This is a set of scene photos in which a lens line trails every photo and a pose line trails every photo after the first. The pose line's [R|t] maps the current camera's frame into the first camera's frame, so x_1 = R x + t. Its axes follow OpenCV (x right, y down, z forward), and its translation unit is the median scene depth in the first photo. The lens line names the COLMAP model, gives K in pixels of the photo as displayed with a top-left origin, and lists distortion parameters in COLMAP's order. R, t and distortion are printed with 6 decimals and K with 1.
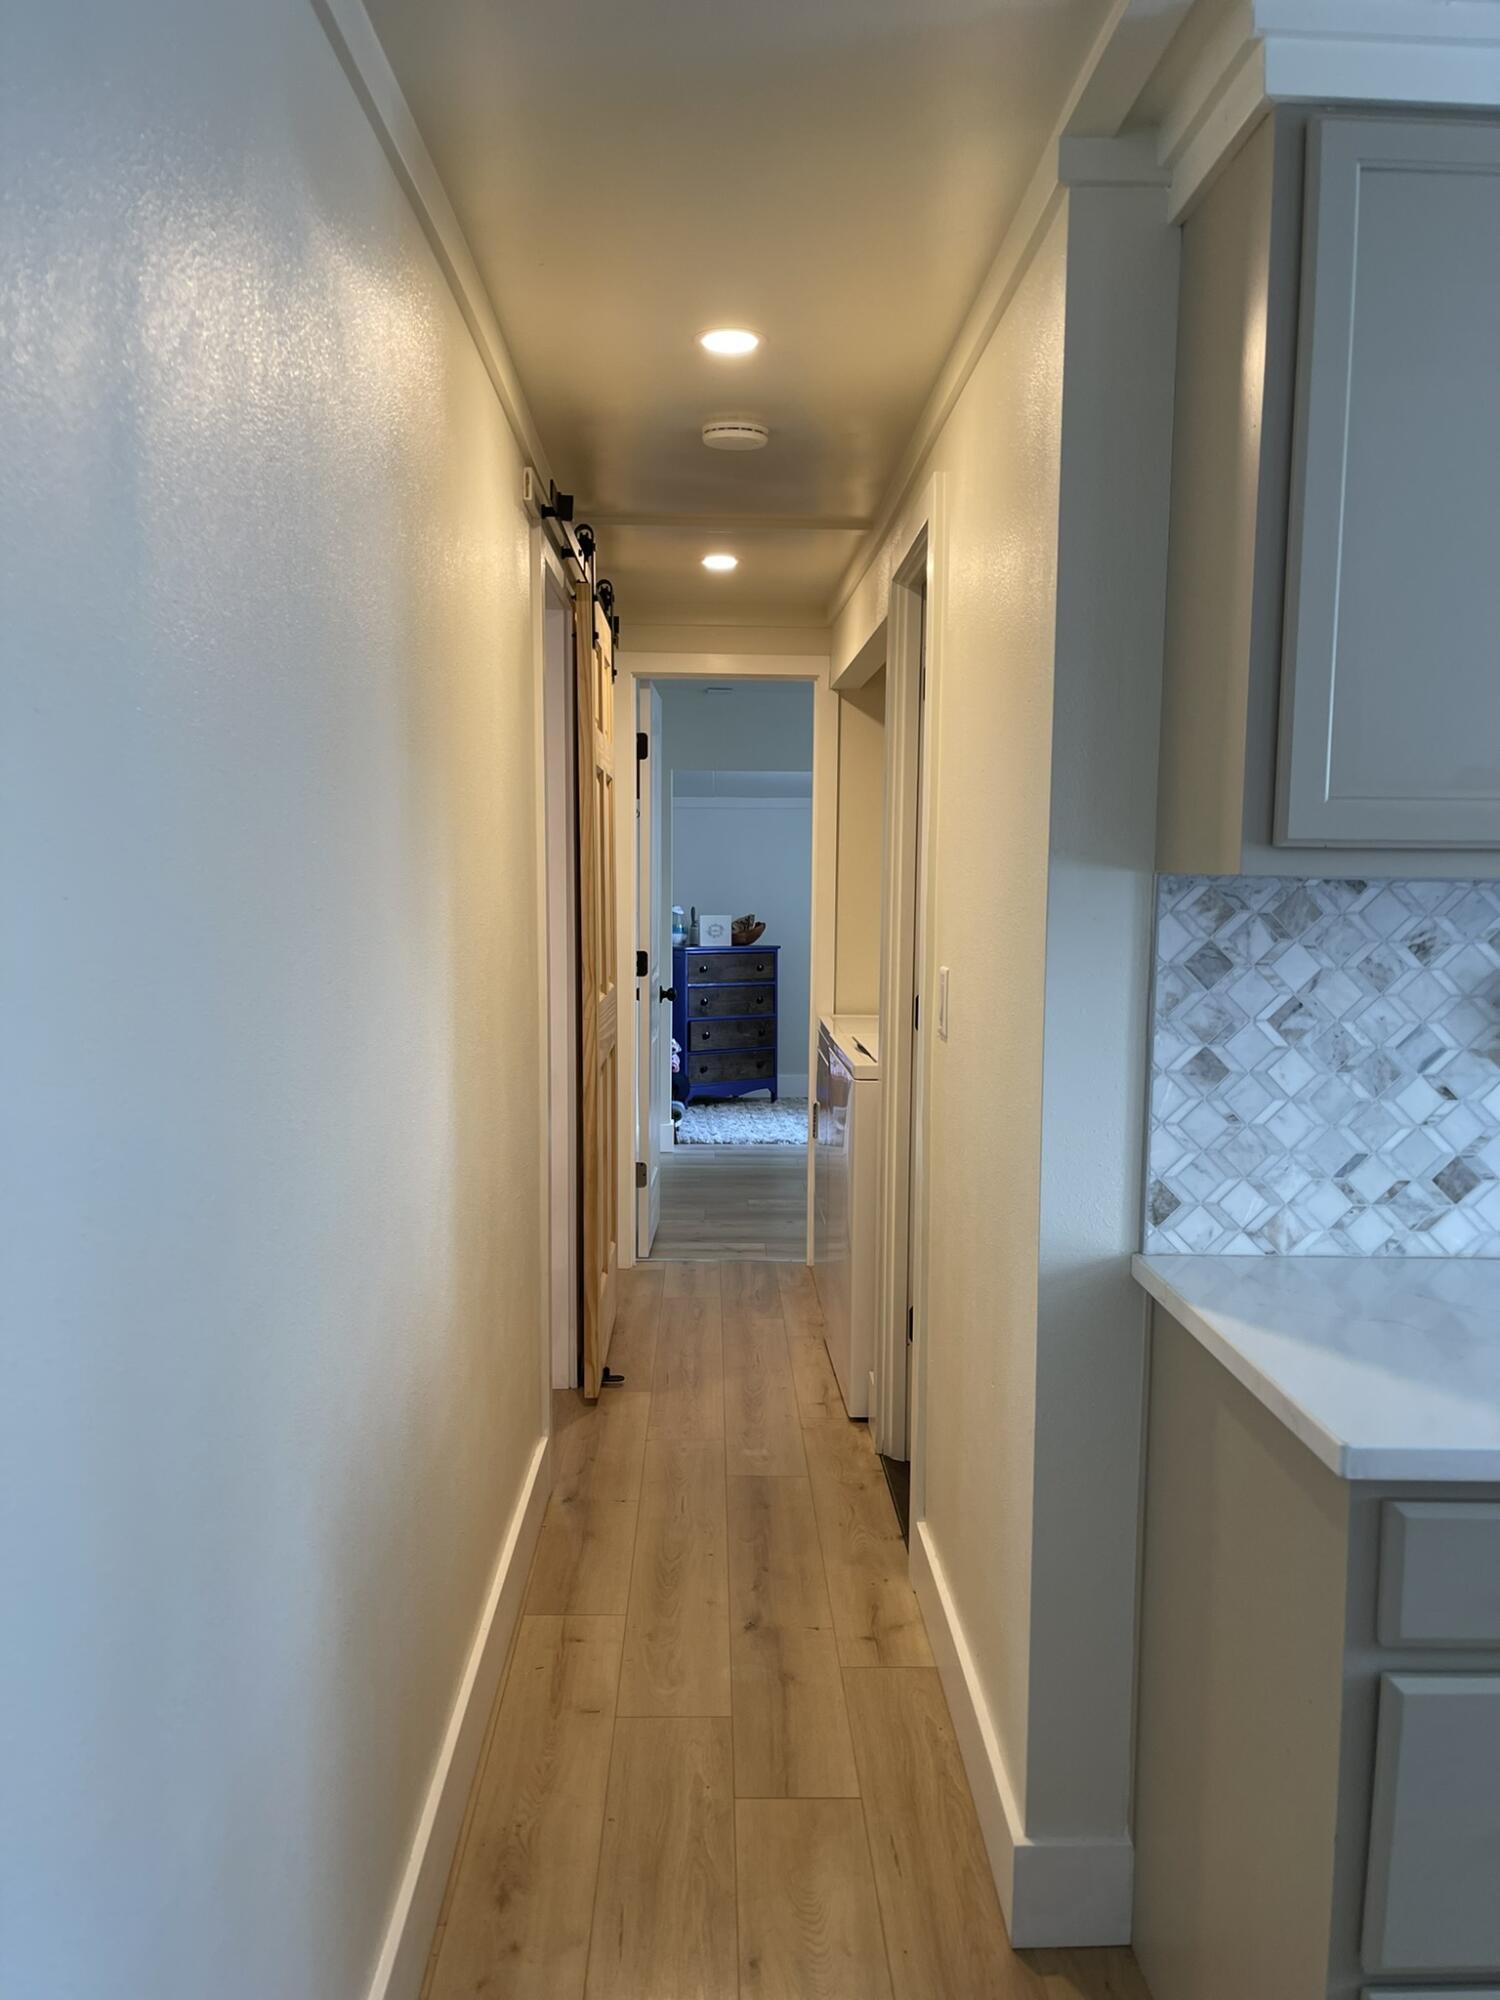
lens RADIAL K [[1534.4, 0, 761.3], [0, 1534.4, 1010.0], [0, 0, 1]] dist [0.066010, -0.060471]
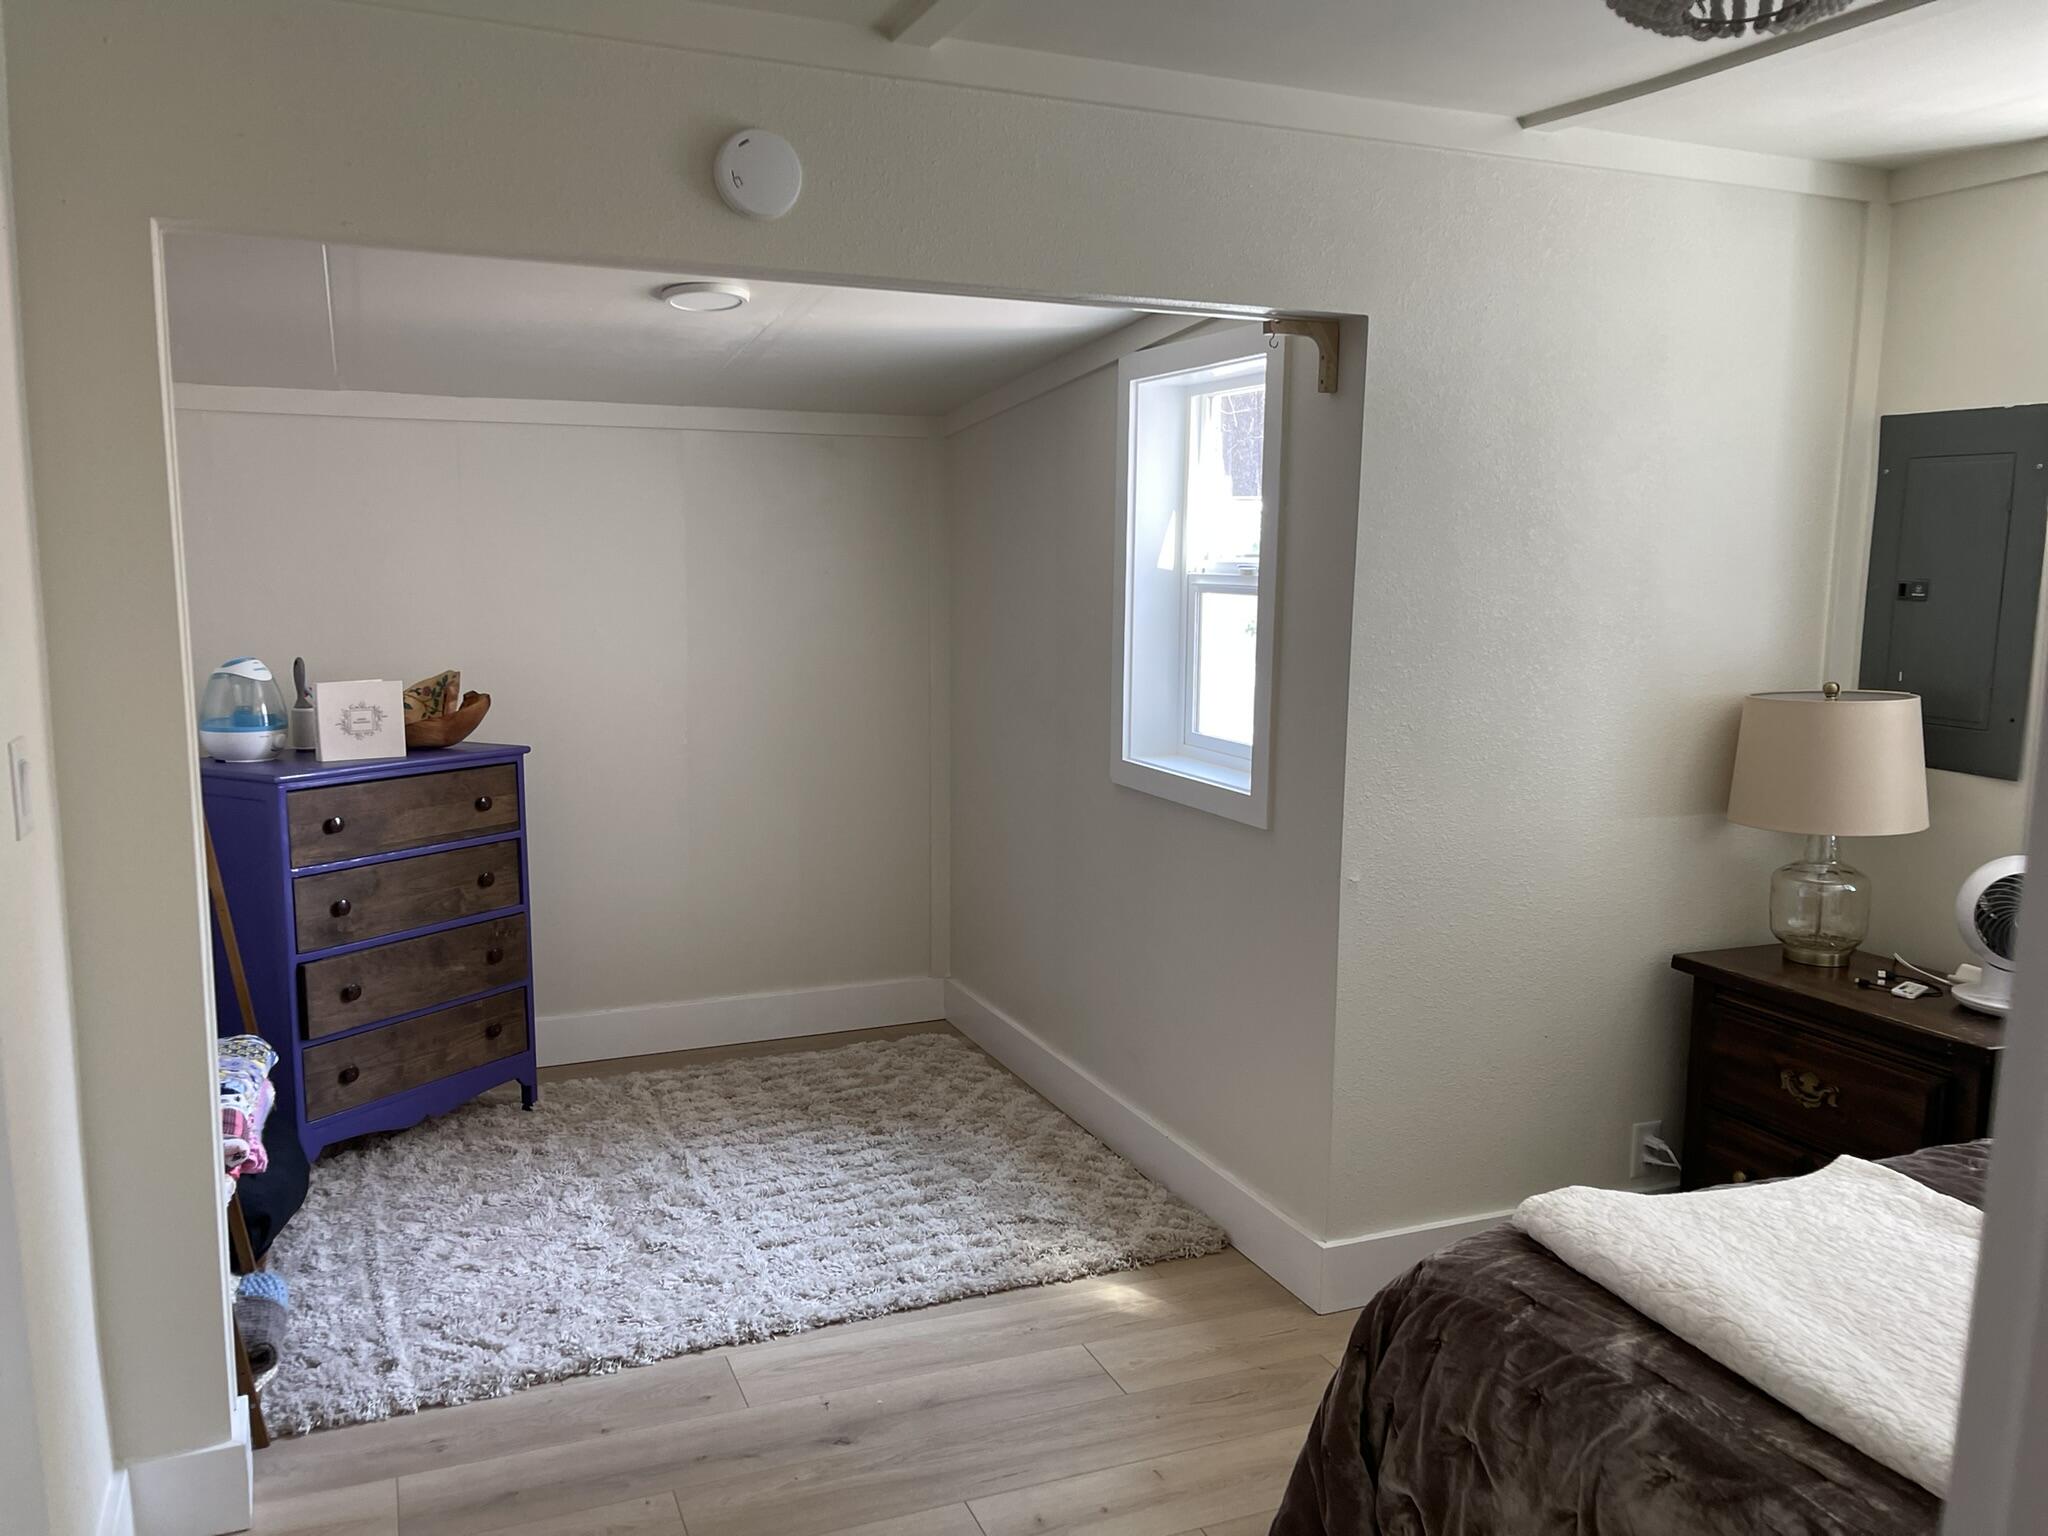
lens RADIAL K [[1571.2, 0, 995.2], [0, 1571.2, 785.4], [0, 0, 1]] dist [0.066010, -0.060471]
pose [[0.939275, -0.052174, 0.339176, -0.076012], [0.032165, 0.997409, 0.064355, -0.271611], [-0.341655, -0.049537, 0.938519, 2.674309]]
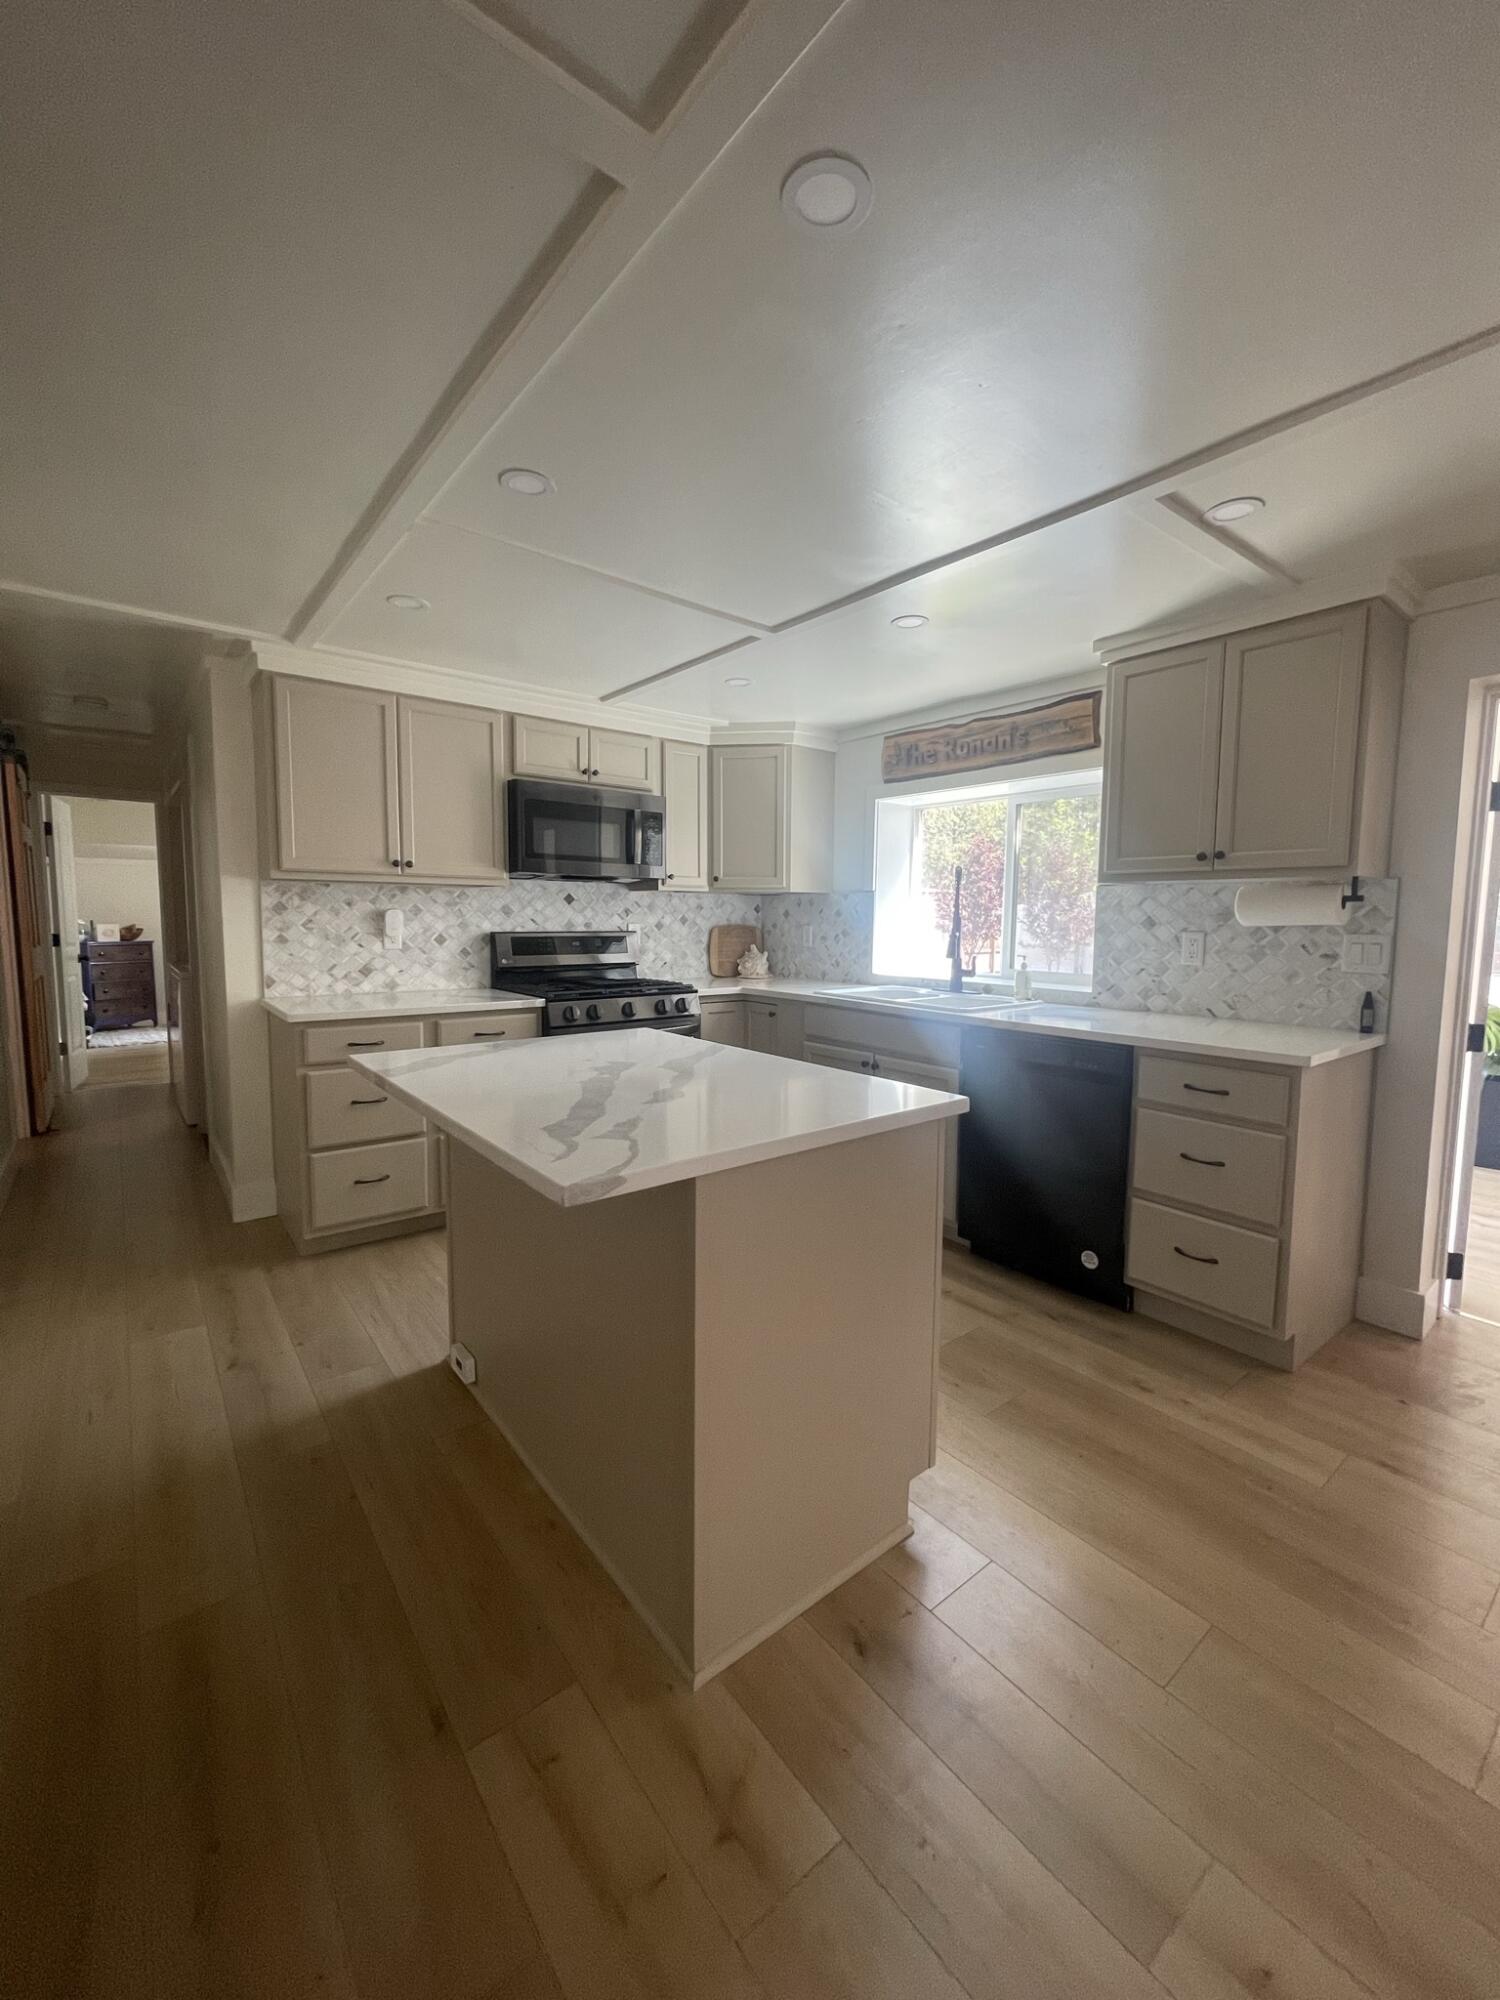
lens RADIAL K [[811.2, 0, 742.4], [0, 811.2, 992.3], [0, 0, 1]] dist [-0.000364, 0.003543]
pose [[0.810988, -0.056787, 0.582300, 0.069854], [0.051882, 0.998338, 0.025102, 0.155872], [-0.582758, 0.009853, 0.812586, -0.975264]]
